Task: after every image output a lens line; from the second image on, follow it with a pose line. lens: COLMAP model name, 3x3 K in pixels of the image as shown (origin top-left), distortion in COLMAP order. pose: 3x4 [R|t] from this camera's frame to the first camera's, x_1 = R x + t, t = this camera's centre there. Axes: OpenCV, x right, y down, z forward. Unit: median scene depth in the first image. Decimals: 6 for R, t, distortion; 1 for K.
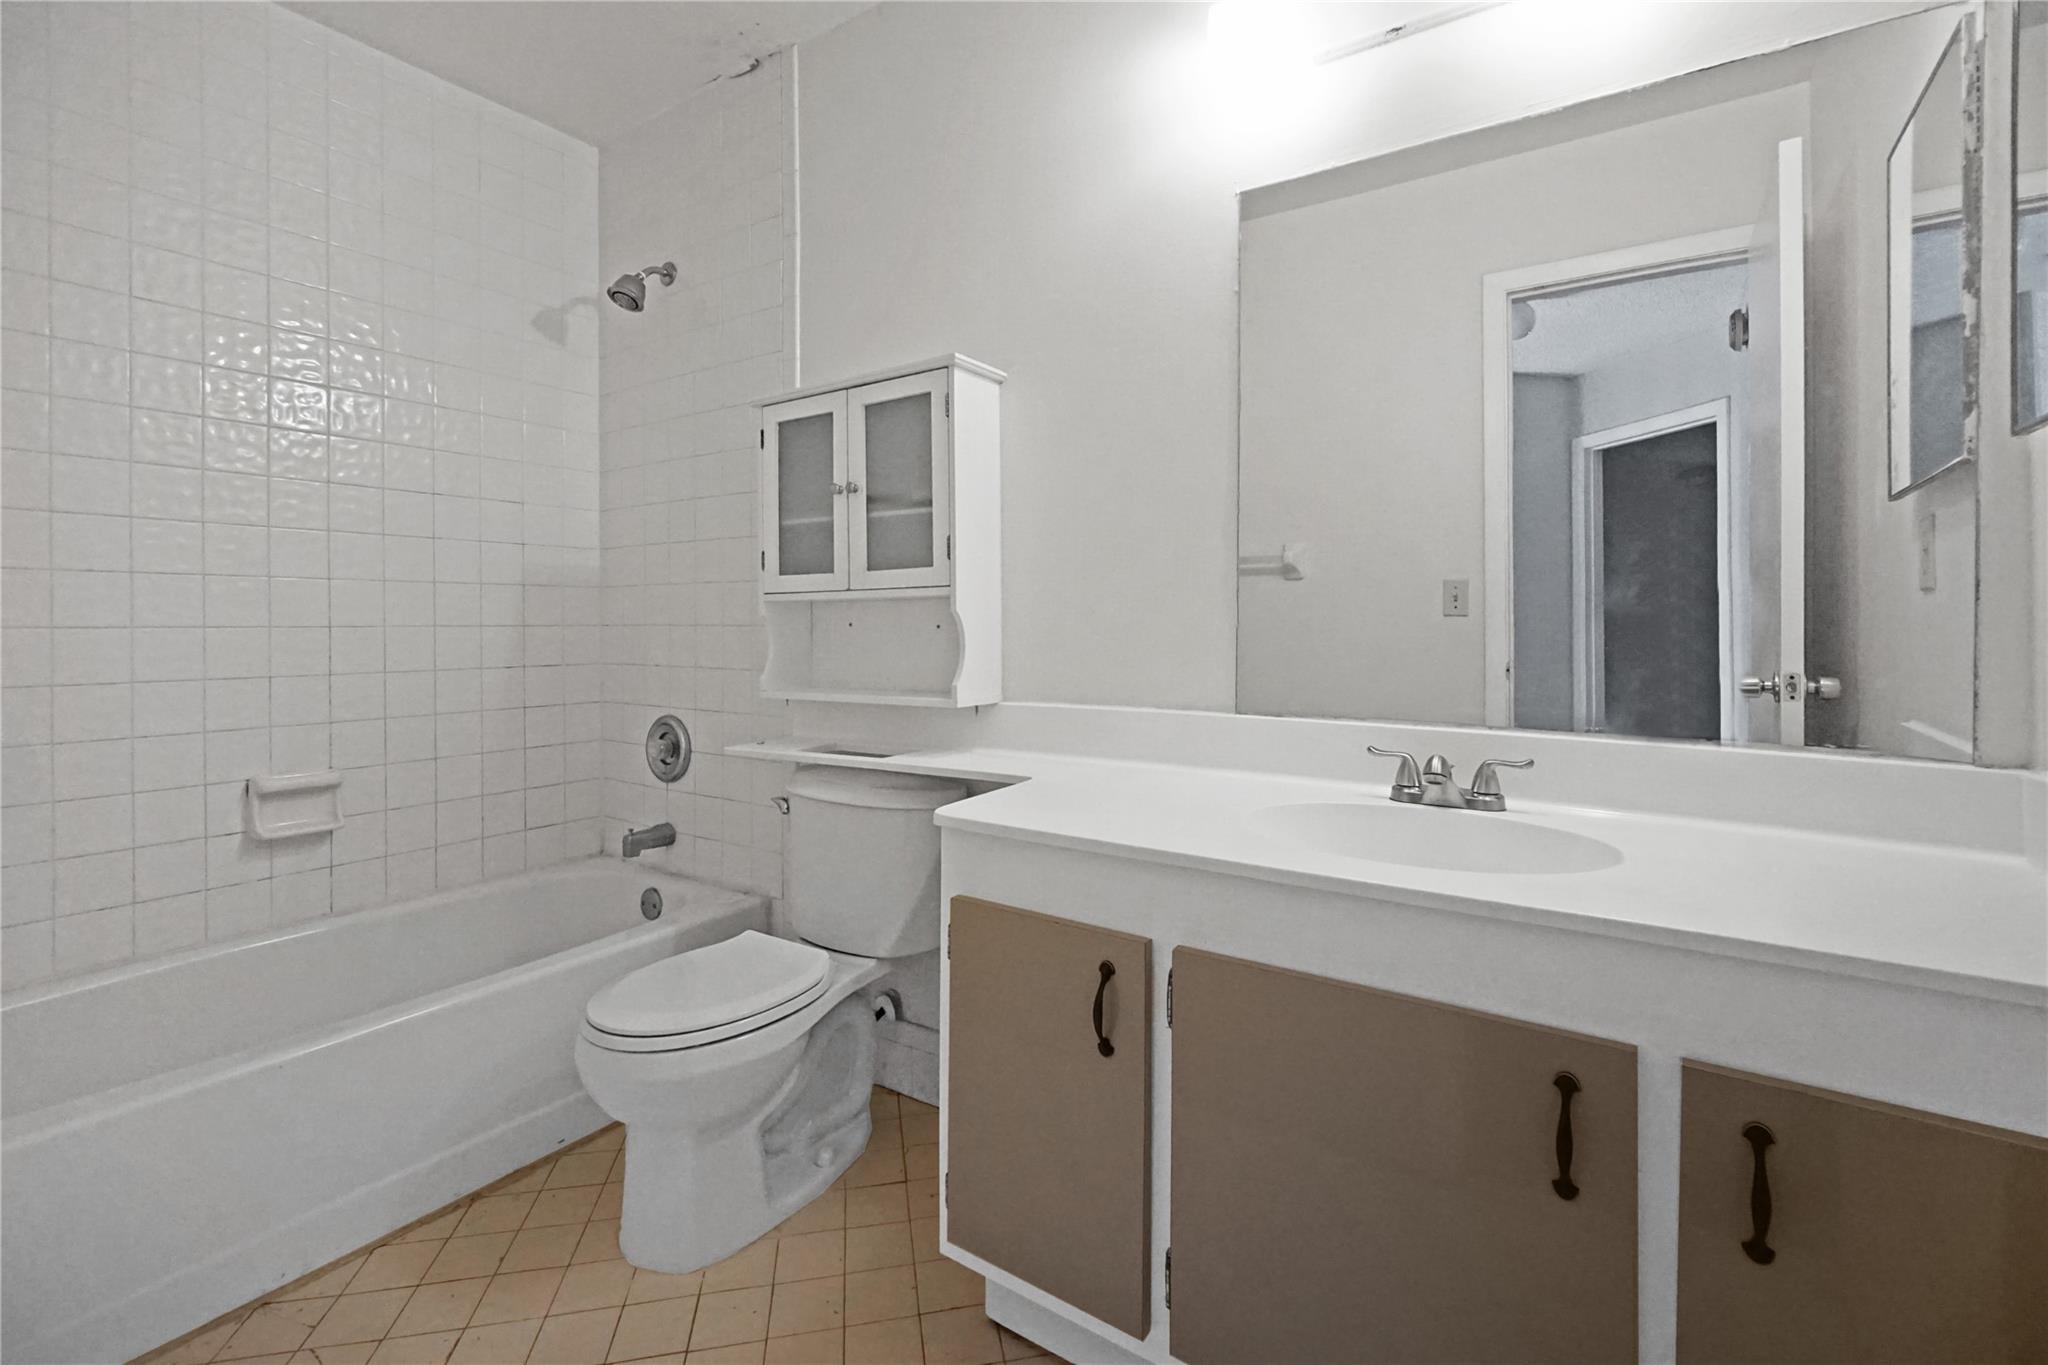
lens RADIAL K [[925.1, 0, 1022.3], [0, 925.1, 615.8], [0, 0, 1]] dist [-0.010281, 0.004585]
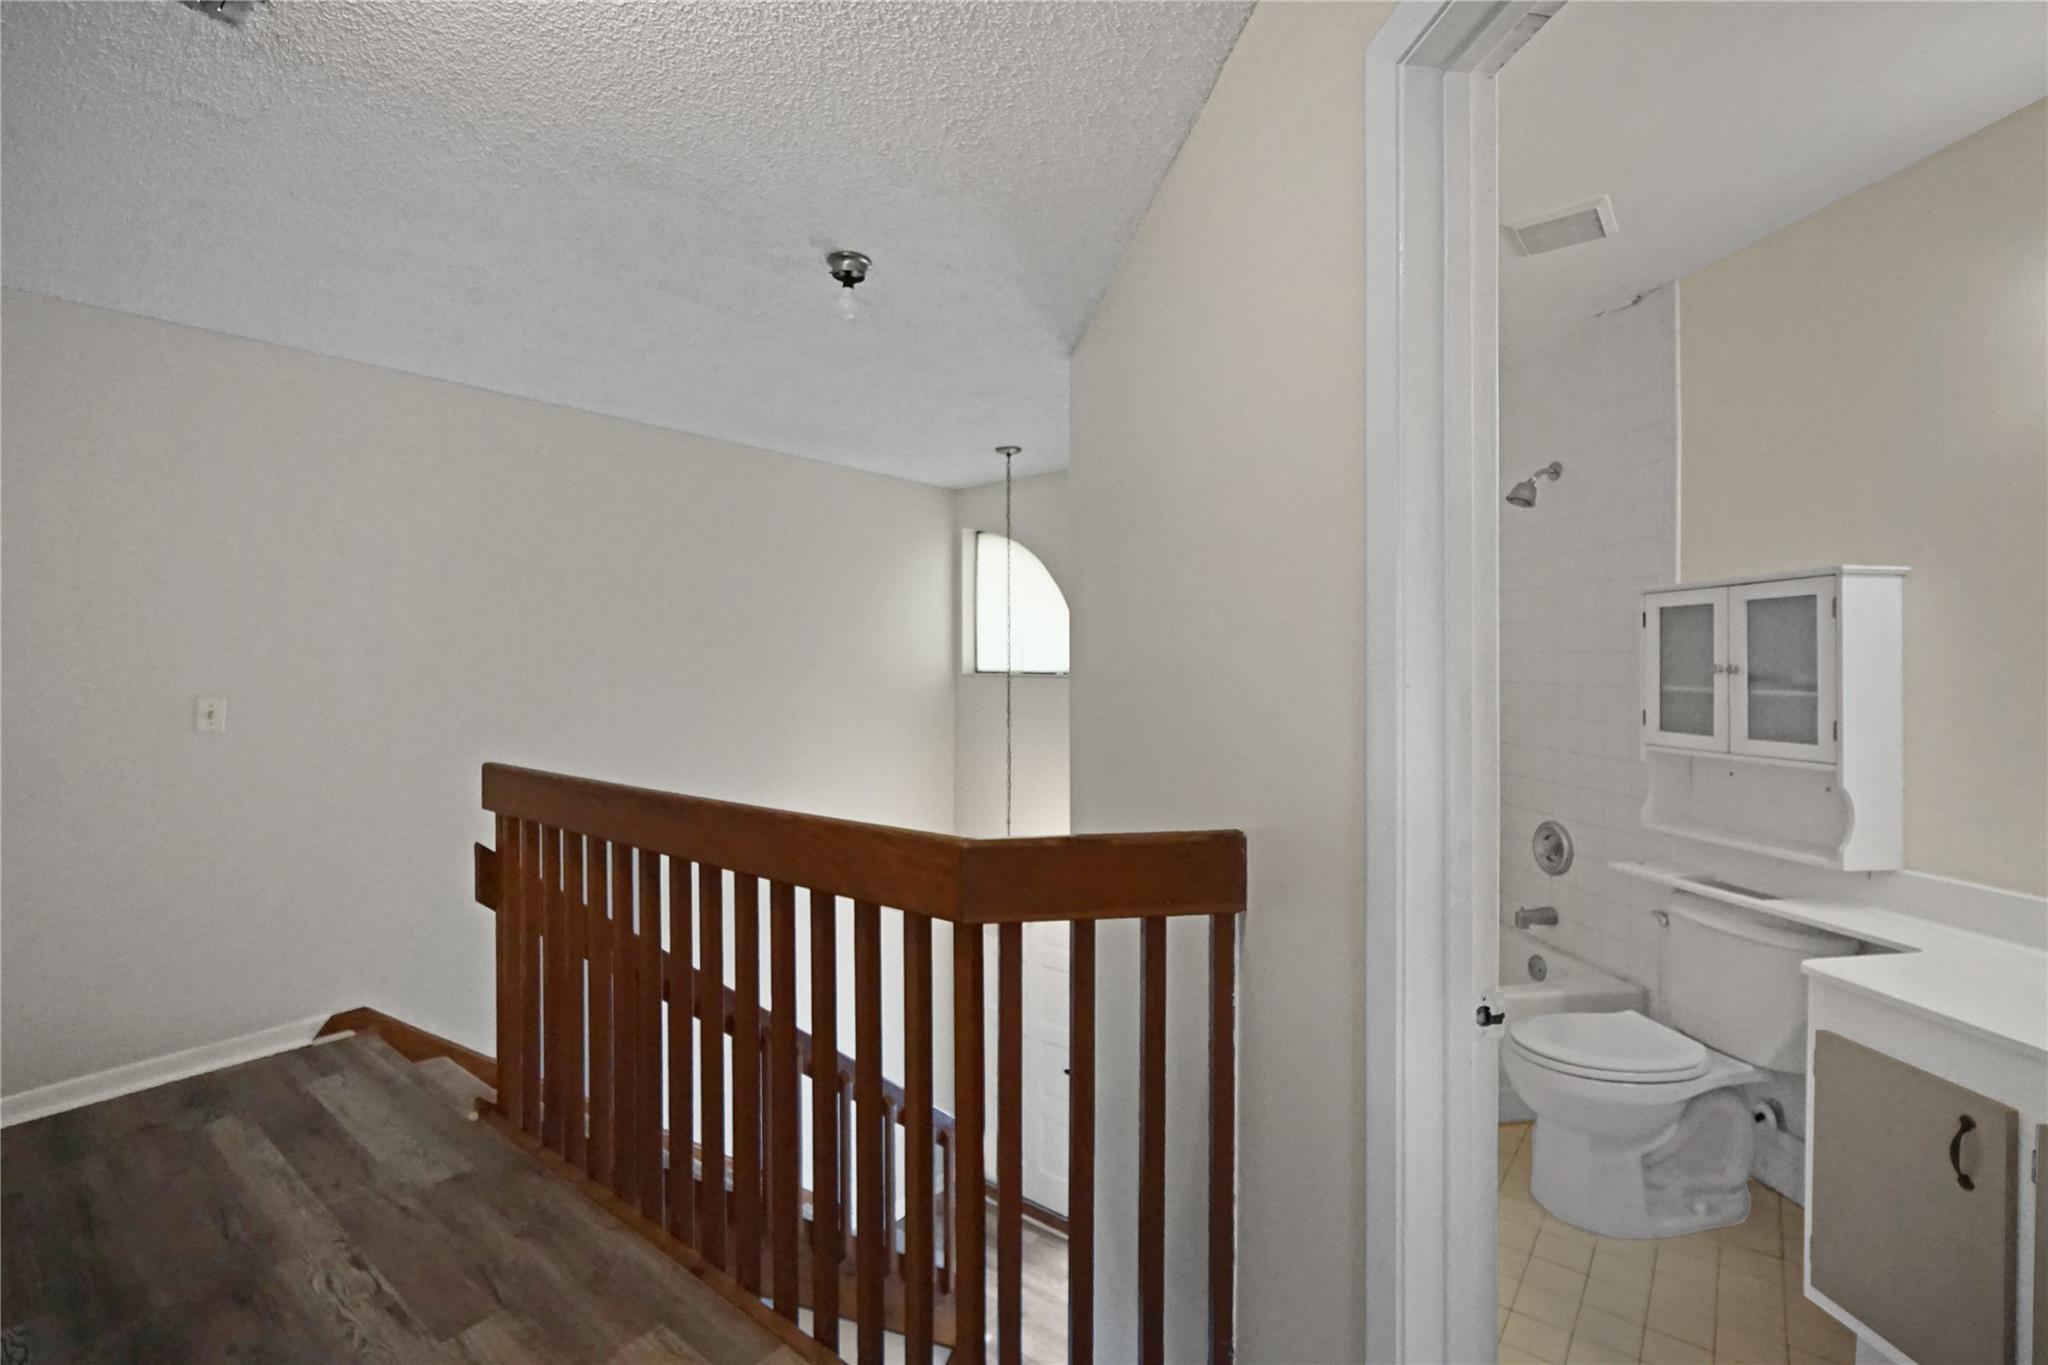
lens RADIAL K [[925.1, 0, 1016.1], [0, 925.1, 660.5], [0, 0, 1]] dist [-0.010281, 0.004585]
pose [[0.657476, 0.006719, -0.753445, 0.102322], [-0.002051, 0.999972, 0.007128, -0.150914], [0.753473, -0.003142, 0.657472, -0.474295]]
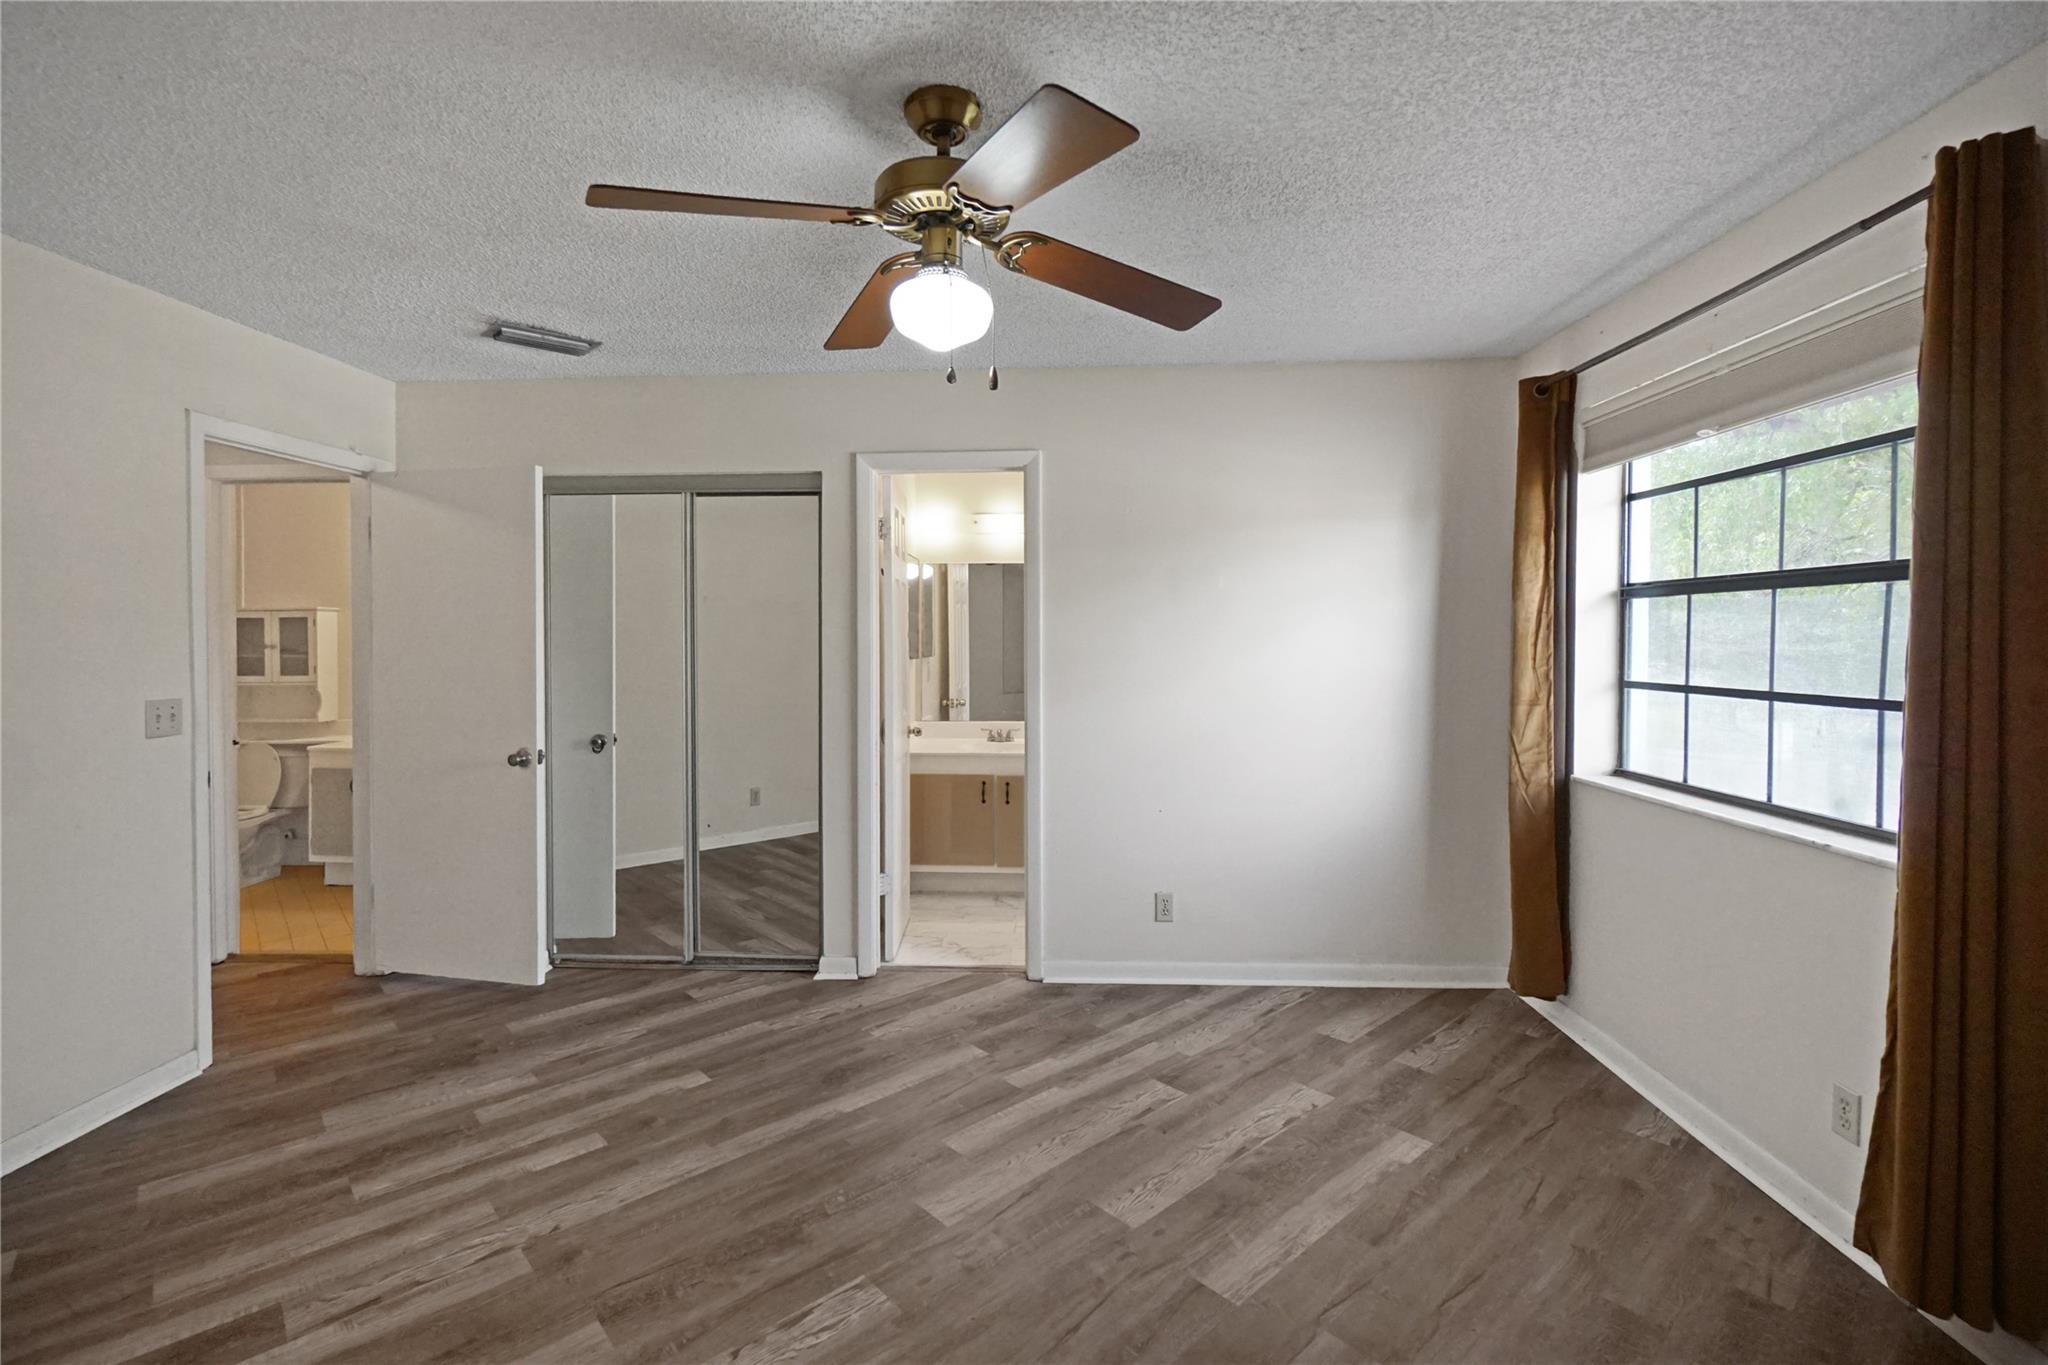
lens RADIAL K [[925.1, 0, 1023.2], [0, 925.1, 682.7], [0, 0, 1]] dist [-0.010281, 0.004585]
pose [[0.855897, -0.001390, 0.517144, 0.314963], [-0.005944, 0.999904, 0.012526, -0.072909], [-0.517111, -0.013795, 0.855807, -2.533065]]
